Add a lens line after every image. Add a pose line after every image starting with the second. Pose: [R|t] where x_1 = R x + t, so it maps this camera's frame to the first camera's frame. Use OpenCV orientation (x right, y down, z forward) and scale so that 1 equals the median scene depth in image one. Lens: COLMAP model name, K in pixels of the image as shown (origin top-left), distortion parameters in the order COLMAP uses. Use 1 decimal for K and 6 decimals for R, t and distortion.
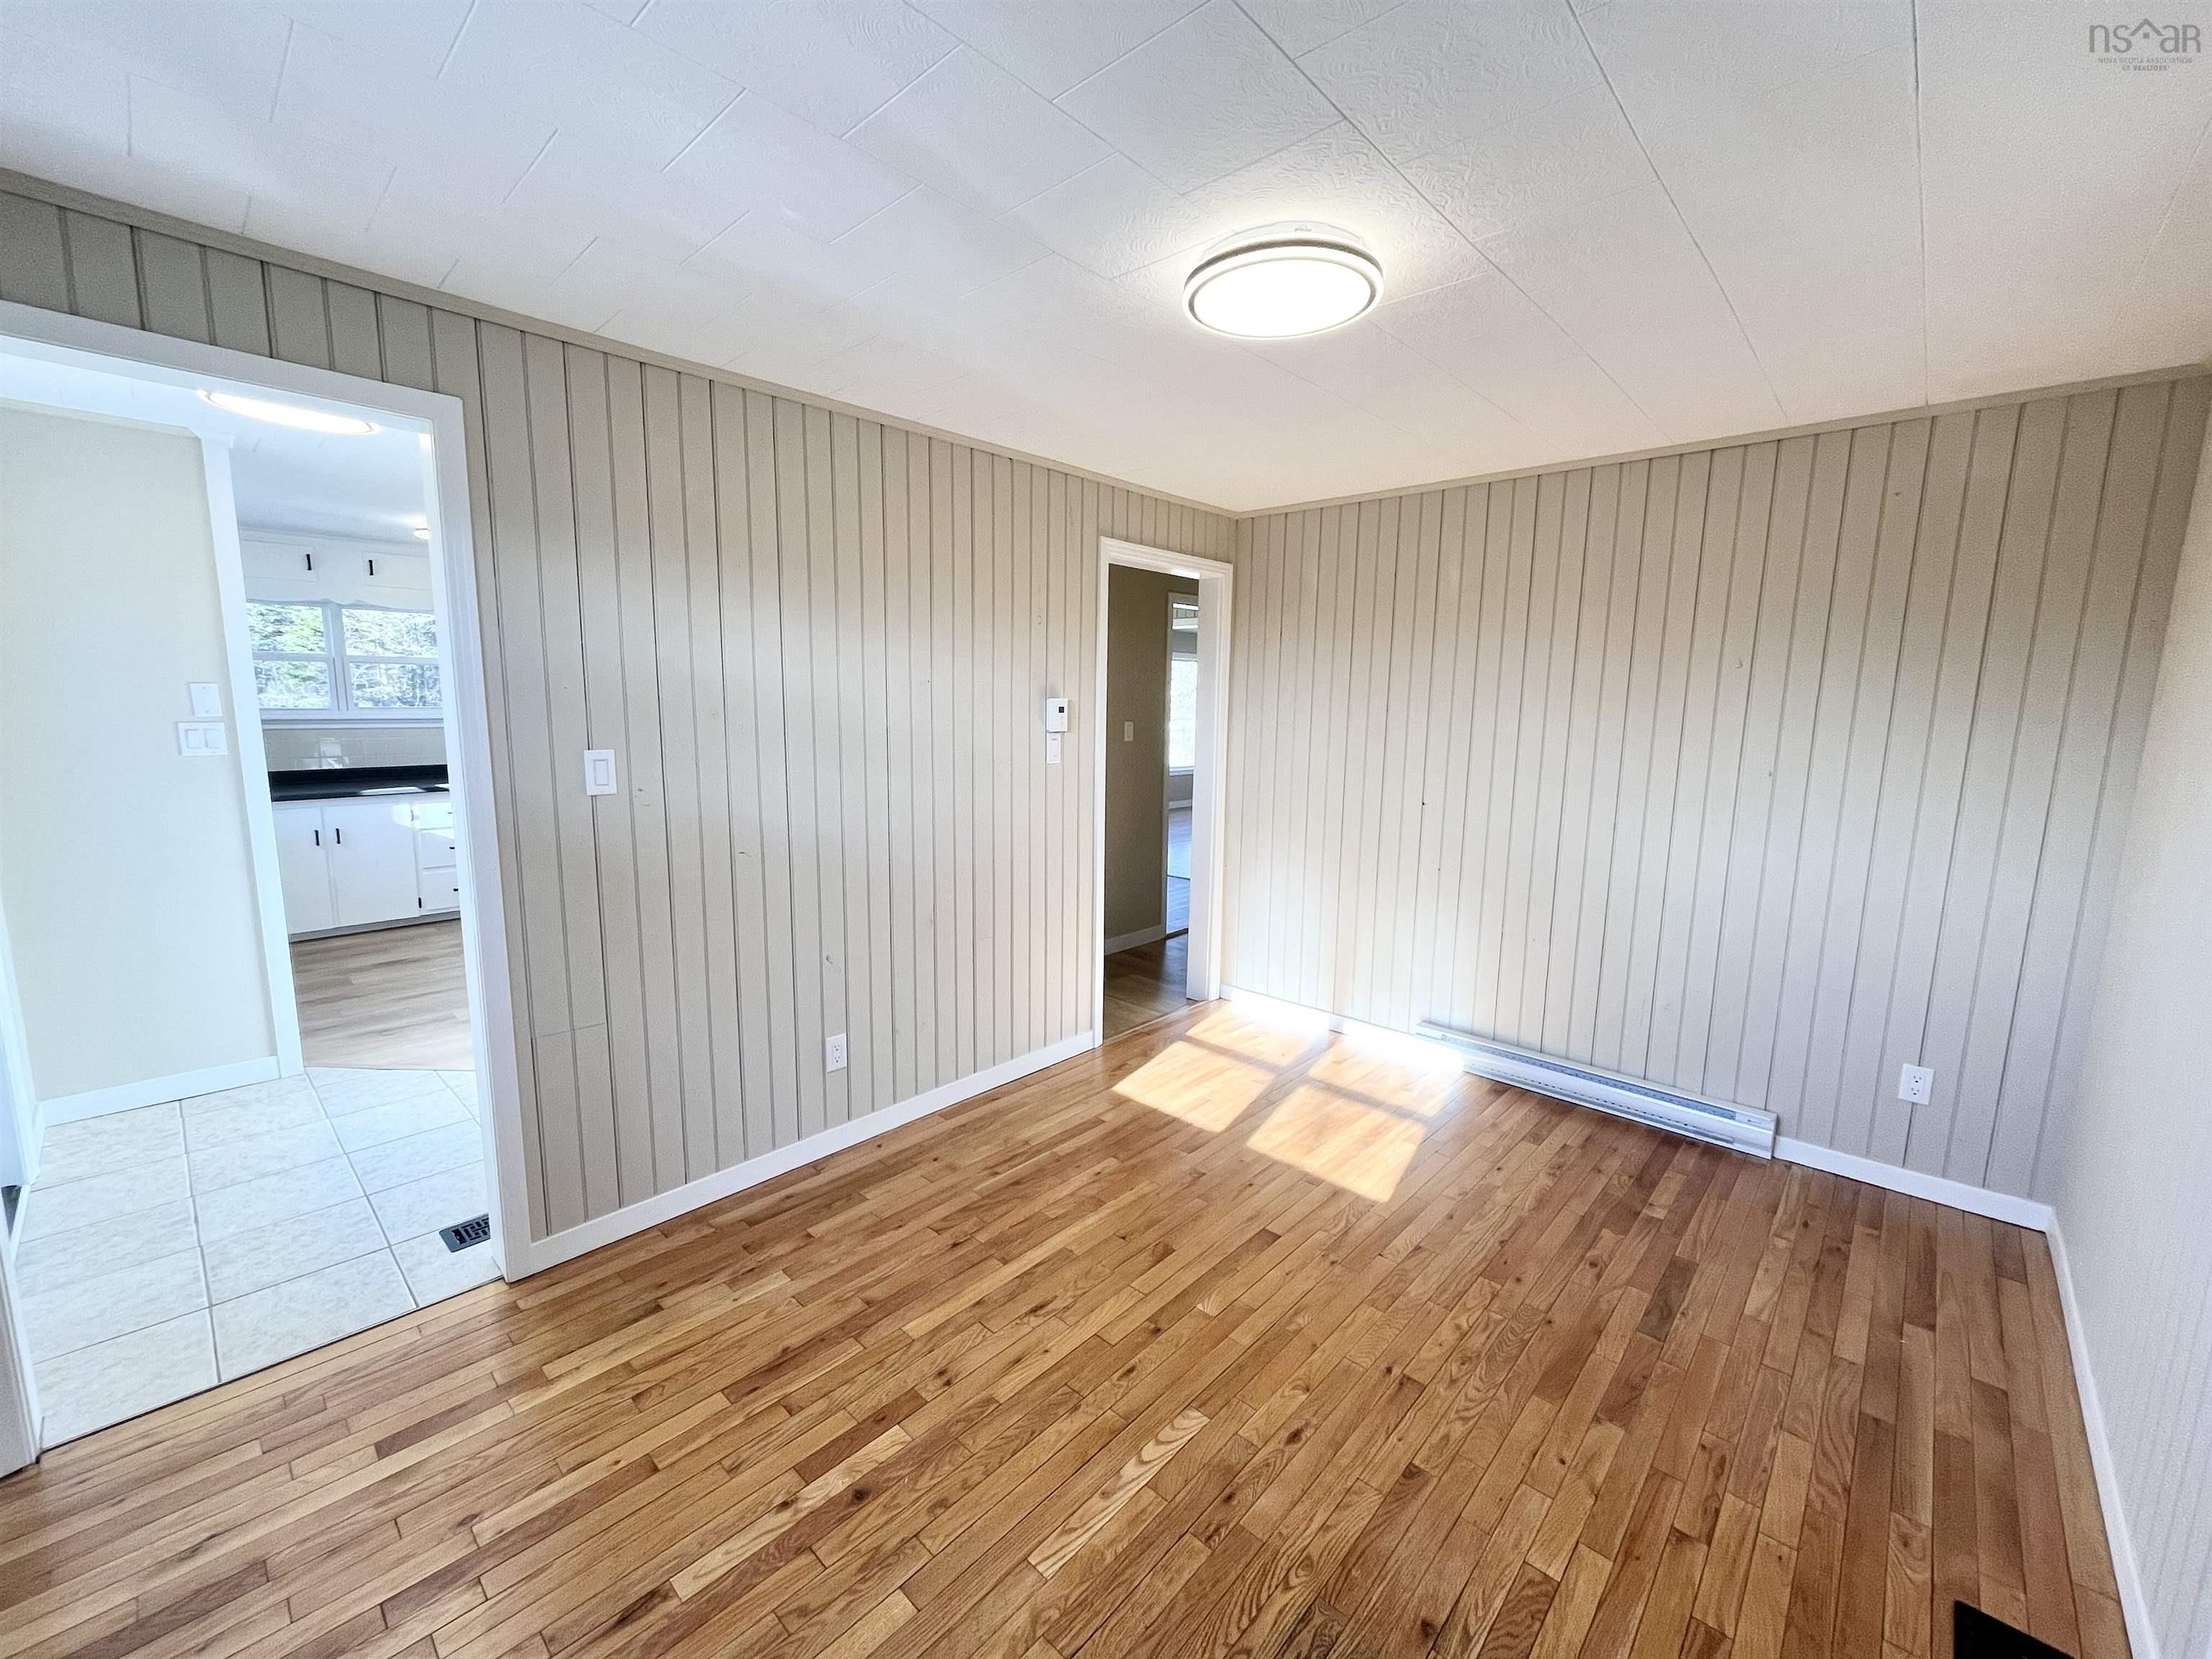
lens RADIAL K [[891.5, 0, 1100.5], [0, 891.5, 828.4], [0, 0, 1]] dist [-0.002753, -0.000083]
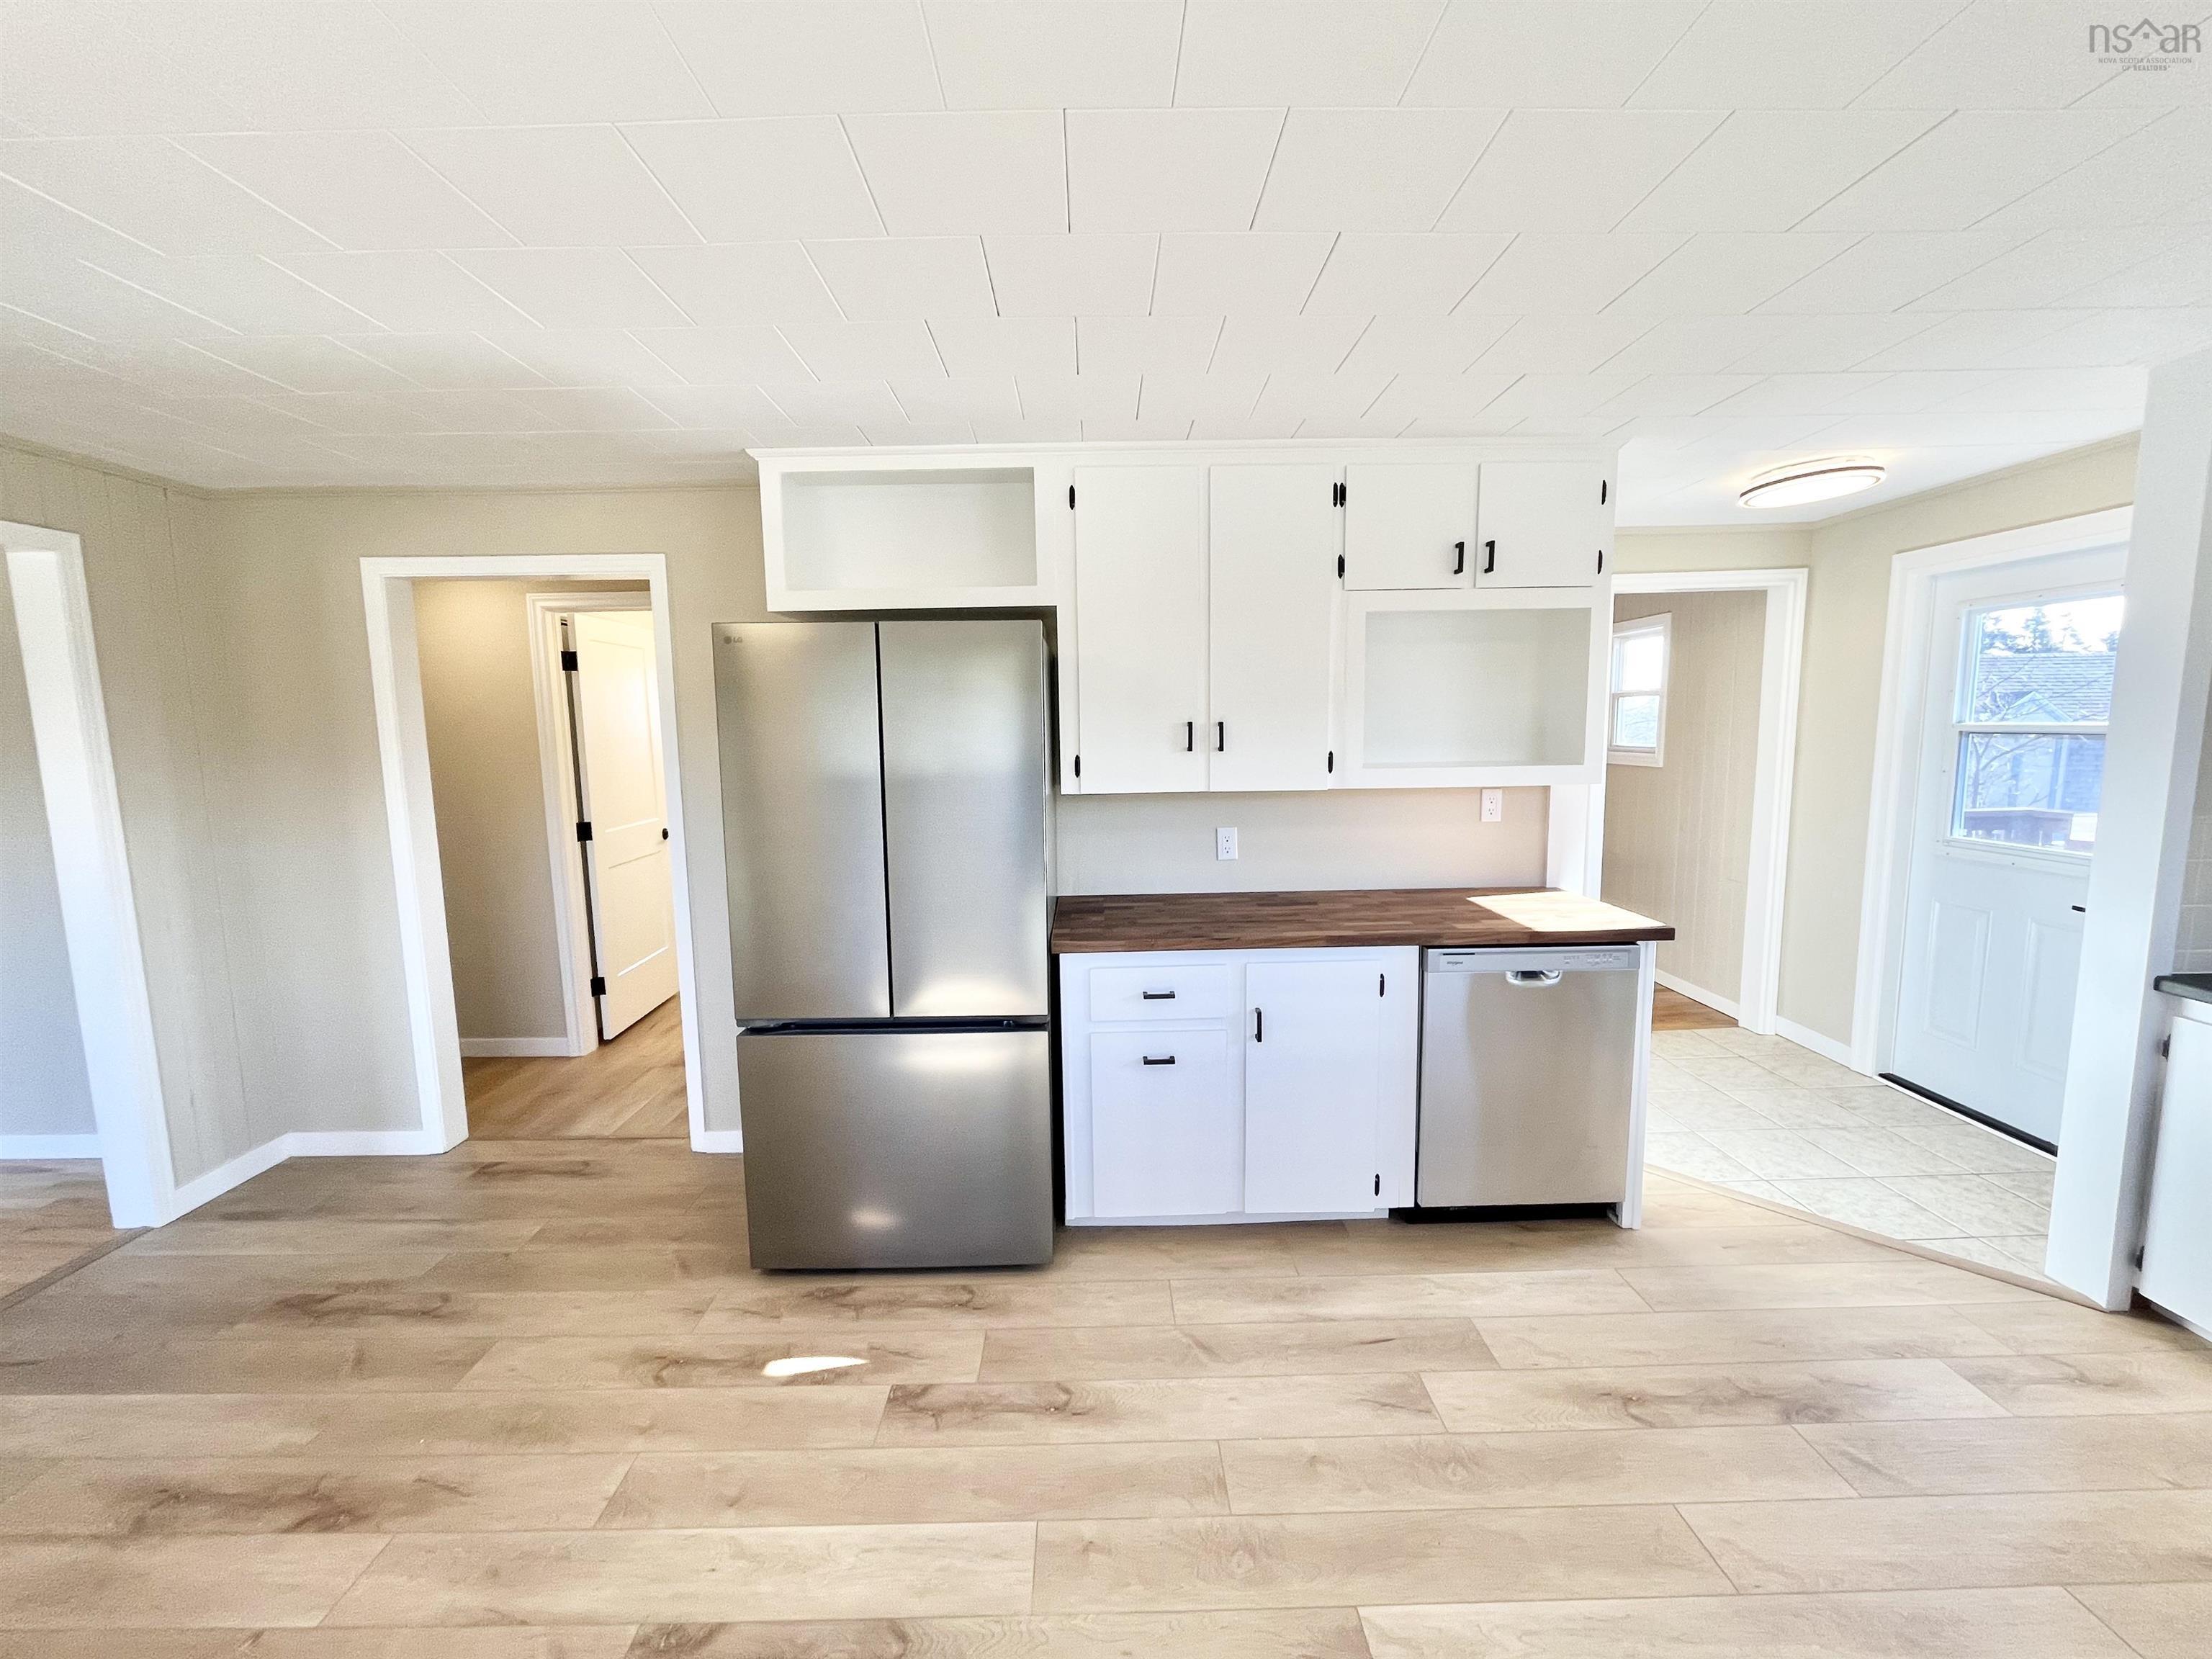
lens RADIAL K [[889.4, 0, 1101.6], [0, 889.4, 829.9], [0, 0, 1]] dist [-0.002978, -0.000029]
pose [[-0.689490, -0.089745, 0.718713, -0.529201], [0.110645, 0.967597, 0.226968, -0.185374], [-0.715794, 0.236014, -0.657219, 1.176973]]
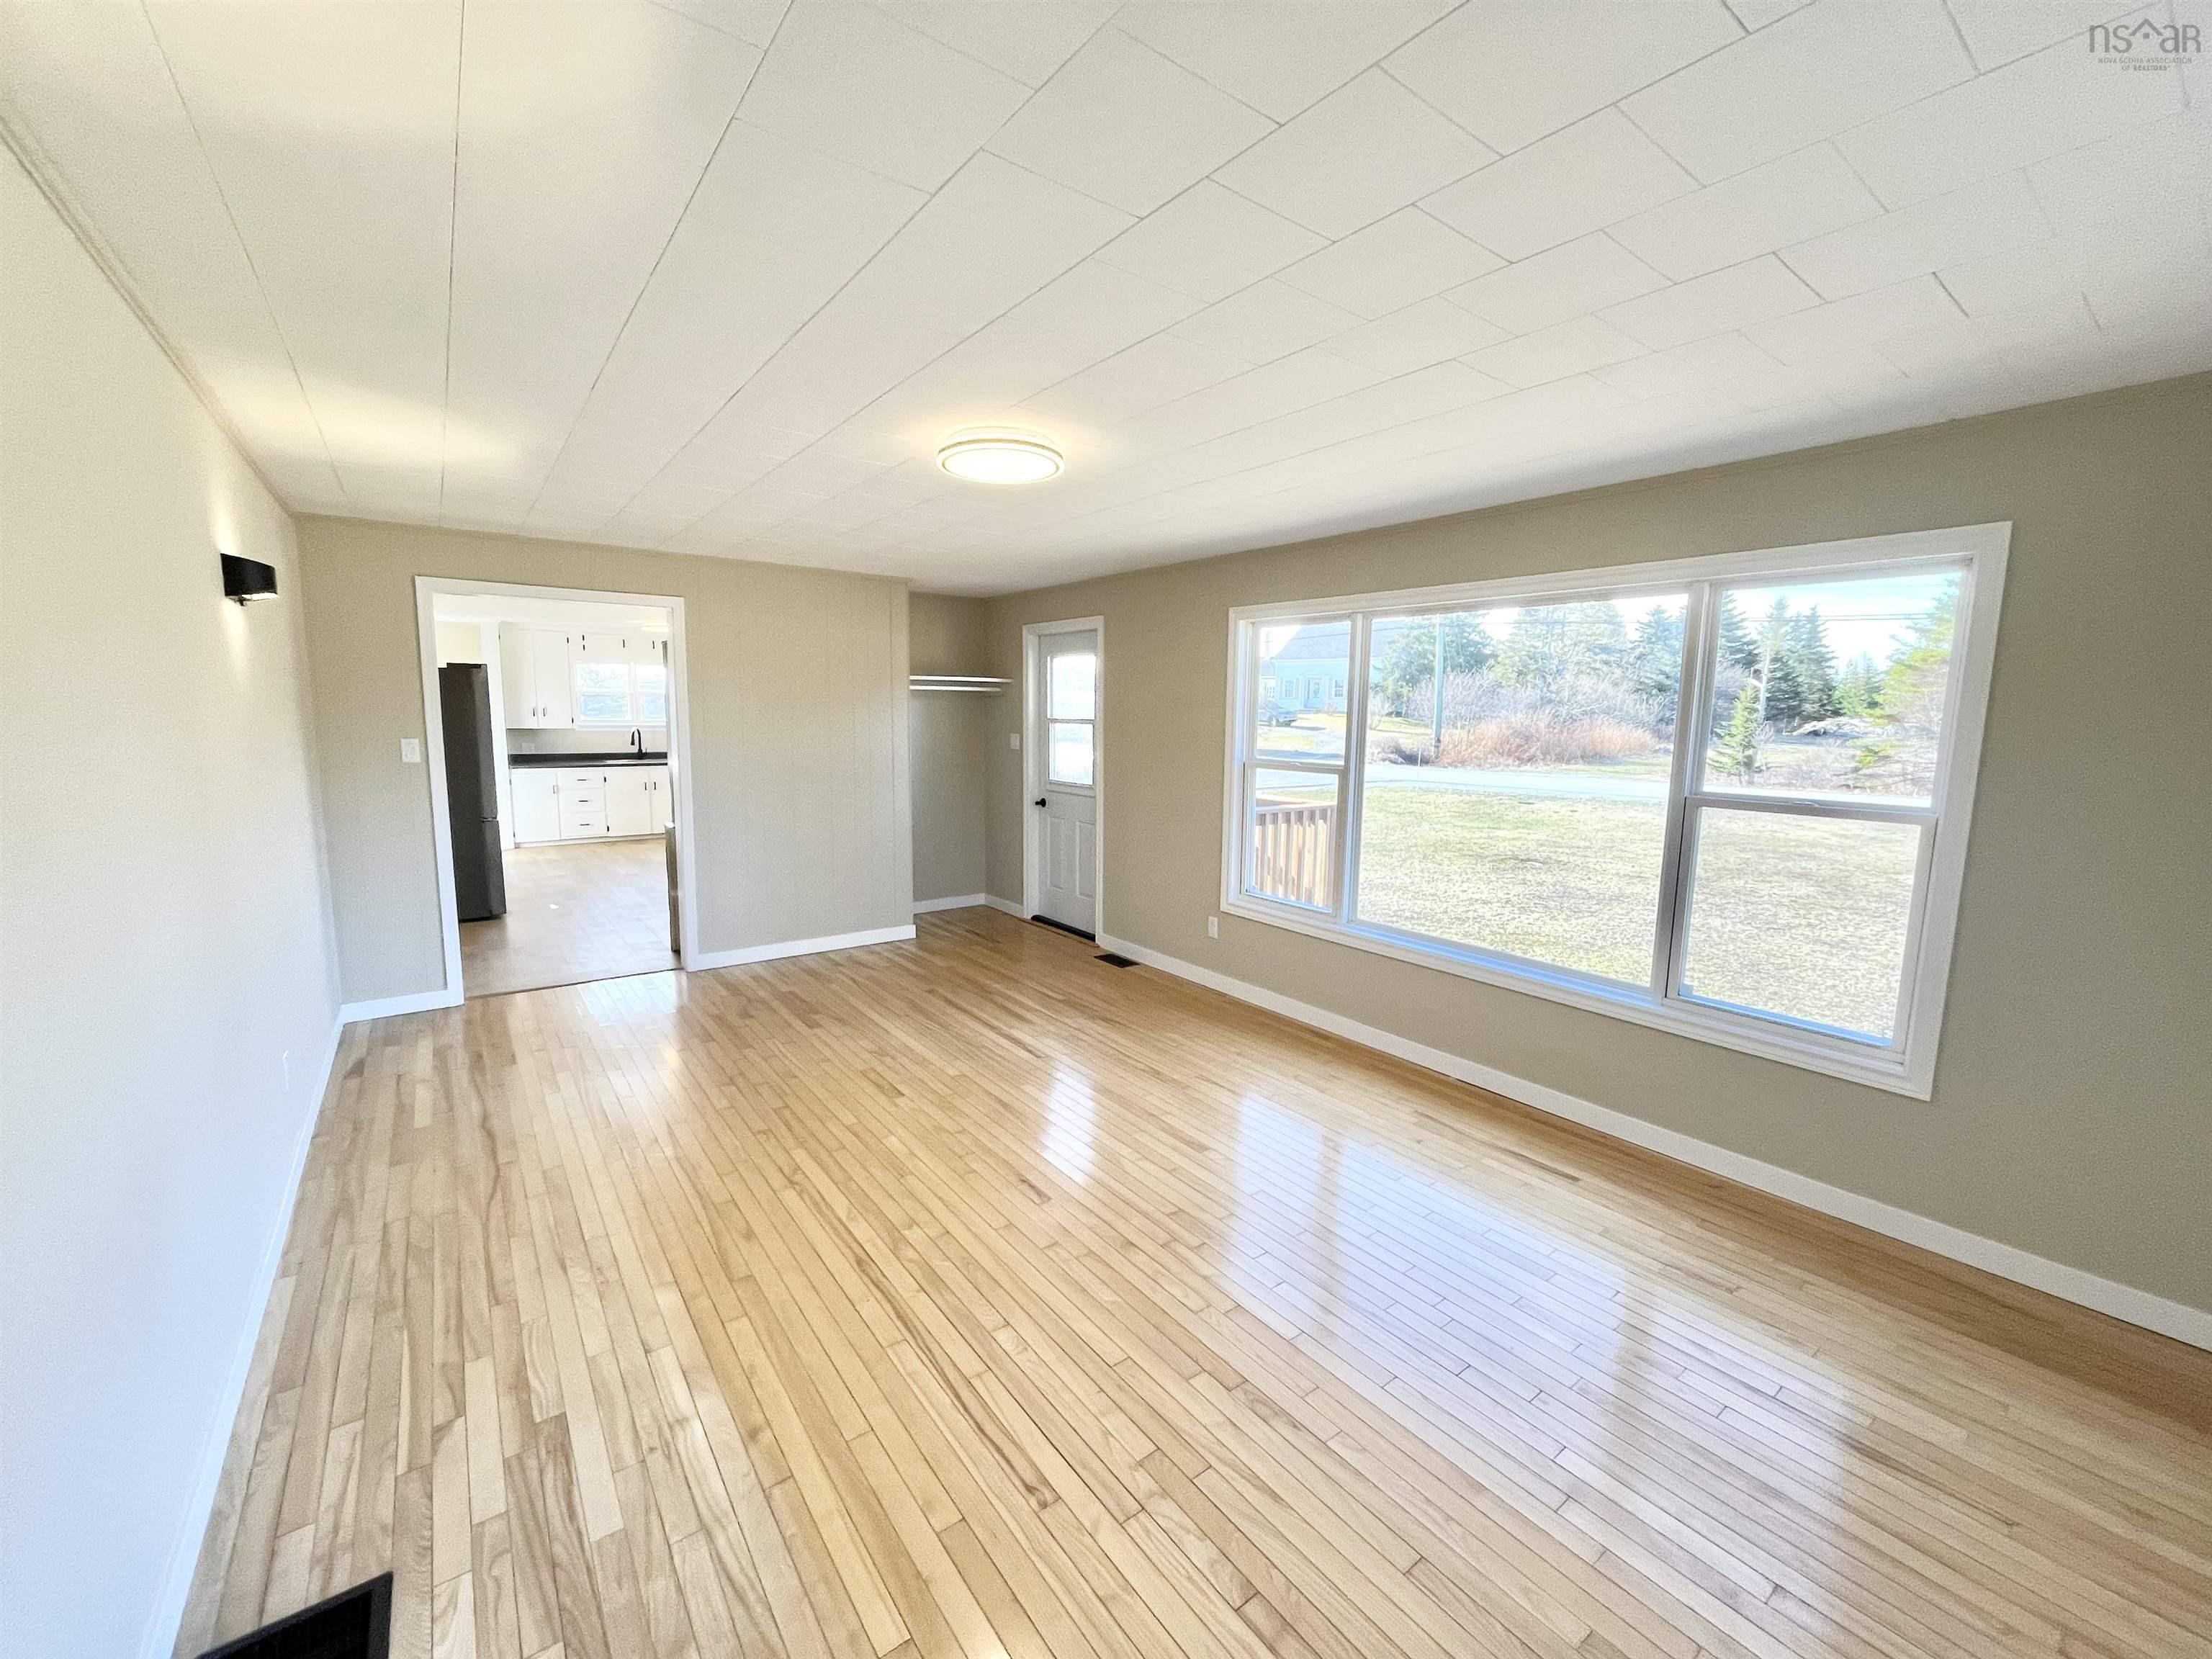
lens RADIAL K [[889.4, 0, 1101.6], [0, 889.4, 829.9], [0, 0, 1]] dist [-0.002978, -0.000029]
pose [[-0.174053, 0.113036, -0.978227, 0.864887], [-0.161143, 0.976730, 0.141535, -0.281802], [0.971462, 0.182269, -0.151788, 1.957826]]
